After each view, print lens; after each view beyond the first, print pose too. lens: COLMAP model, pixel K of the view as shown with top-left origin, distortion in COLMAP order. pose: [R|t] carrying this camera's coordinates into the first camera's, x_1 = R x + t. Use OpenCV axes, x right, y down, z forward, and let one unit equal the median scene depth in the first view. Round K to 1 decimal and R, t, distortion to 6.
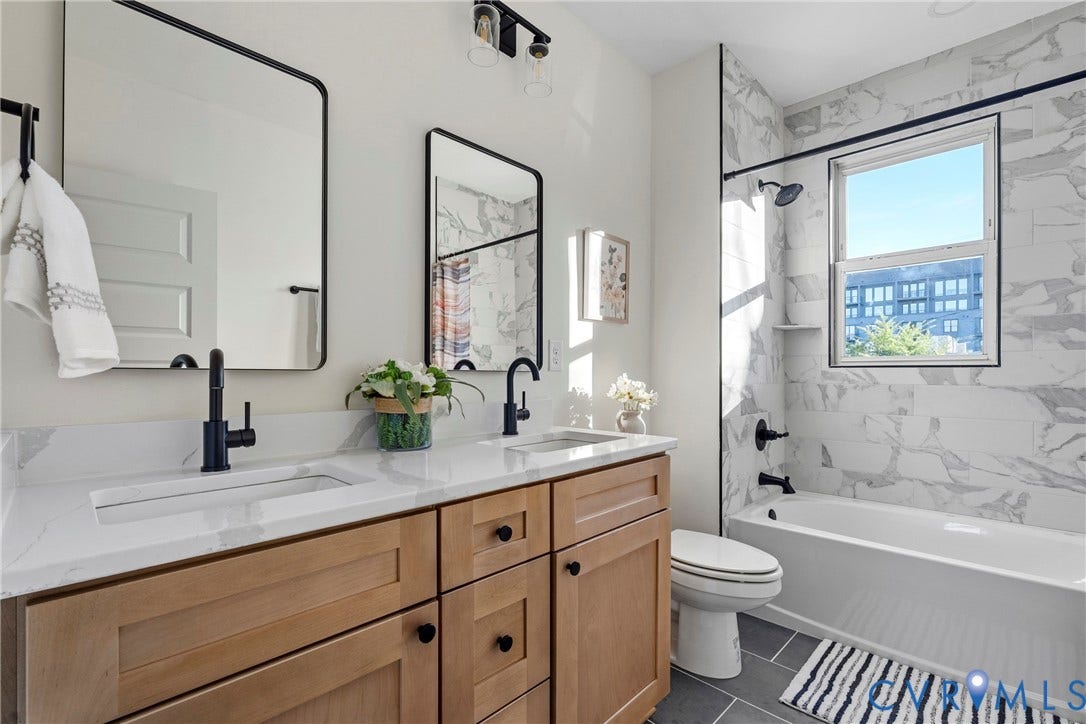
lens RADIAL K [[499.6, 0, 539.5], [0, 499.6, 370.9], [0, 0, 1]] dist [-0.001530, 0.000292]
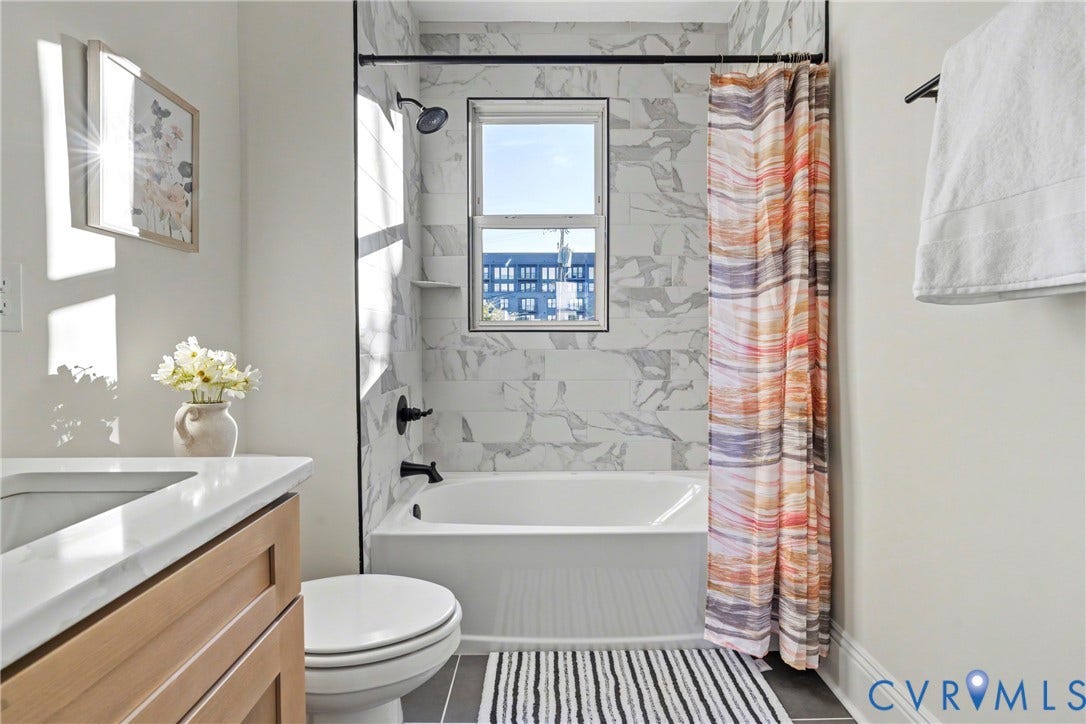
lens RADIAL K [[487.1, 0, 550.1], [0, 487.1, 354.5], [0, 0, 1]] dist [-0.015243, 0.002631]
pose [[0.698434, -0.023074, 0.715302, 0.064393], [-0.000215, 0.999473, 0.032451, 0.006733], [-0.715674, -0.022819, 0.698061, 0.343353]]
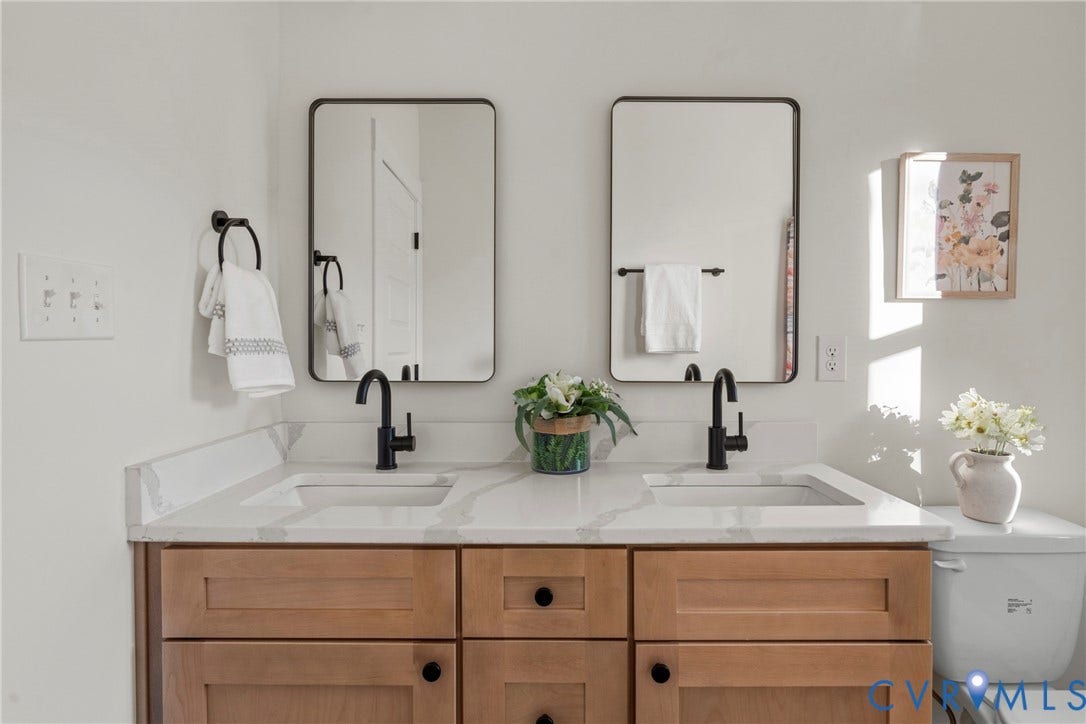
lens RADIAL K [[567.6, 0, 538.8], [0, 567.6, 355.3], [0, 0, 1]] dist [-0.006088, 0.001353]
pose [[0.680078, 0.010924, -0.733059, 0.311100], [0.007764, 0.999726, 0.022102, -0.052610], [0.733099, -0.020723, 0.679806, 0.173201]]
